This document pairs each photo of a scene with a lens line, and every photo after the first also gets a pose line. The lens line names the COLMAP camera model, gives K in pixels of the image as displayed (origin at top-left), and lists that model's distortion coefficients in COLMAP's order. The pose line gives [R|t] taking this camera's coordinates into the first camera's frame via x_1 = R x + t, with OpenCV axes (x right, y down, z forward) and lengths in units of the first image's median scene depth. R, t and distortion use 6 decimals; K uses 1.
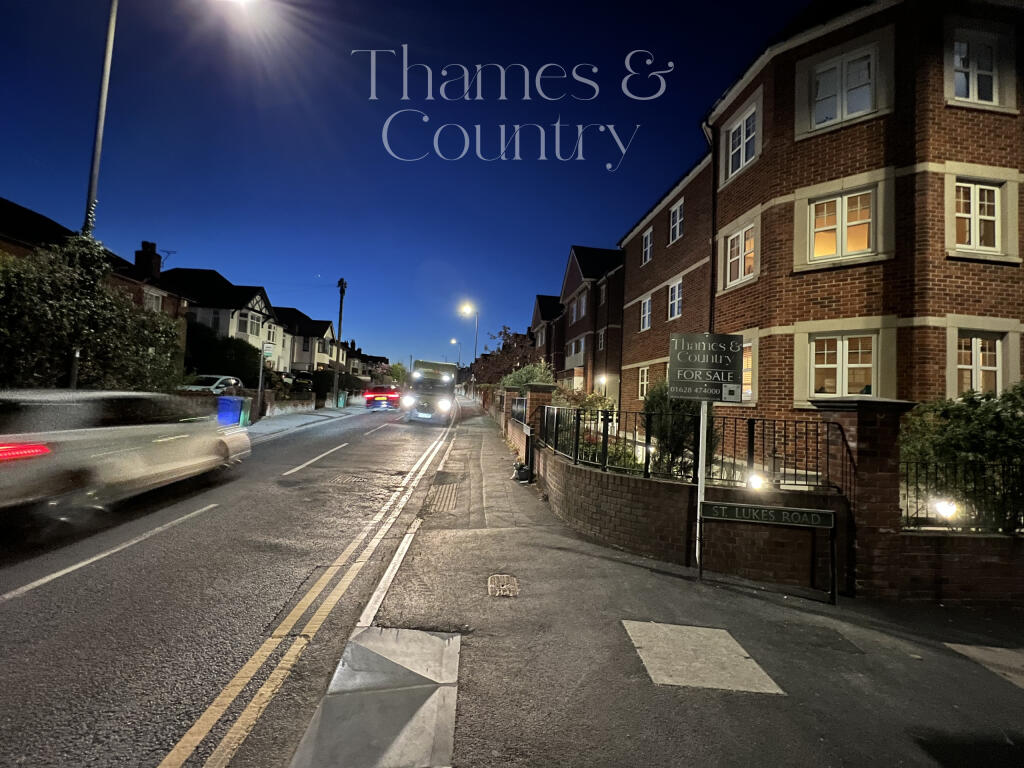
lens RADIAL K [[404.4, 0, 512.0], [0, 404.4, 384.0], [0, 0, 1]] dist [-0.001499, -0.000254]
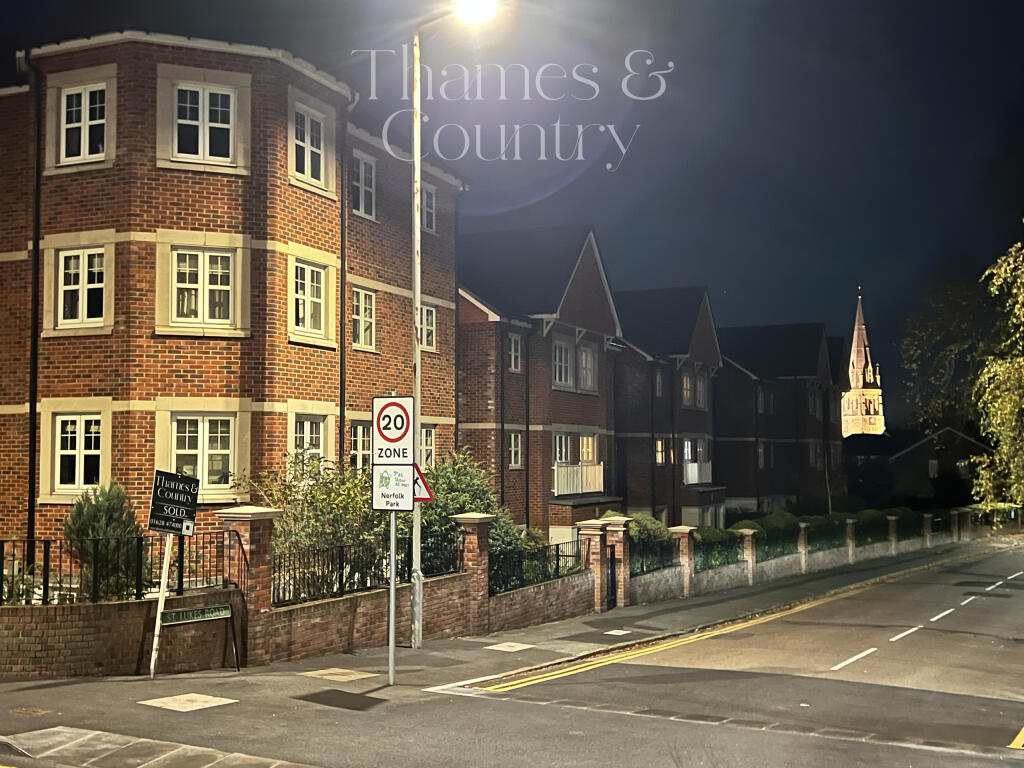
lens RADIAL K [[1143.1, 0, 512.0], [0, 1143.1, 384.0], [0, 0, 1]] dist [0.074335, -0.047101]
pose [[0.500781, 0.009921, 0.865517, -1.023836], [-0.011610, 0.999921, -0.004744, -0.194697], [-0.865496, -0.007673, 0.500857, -0.836483]]
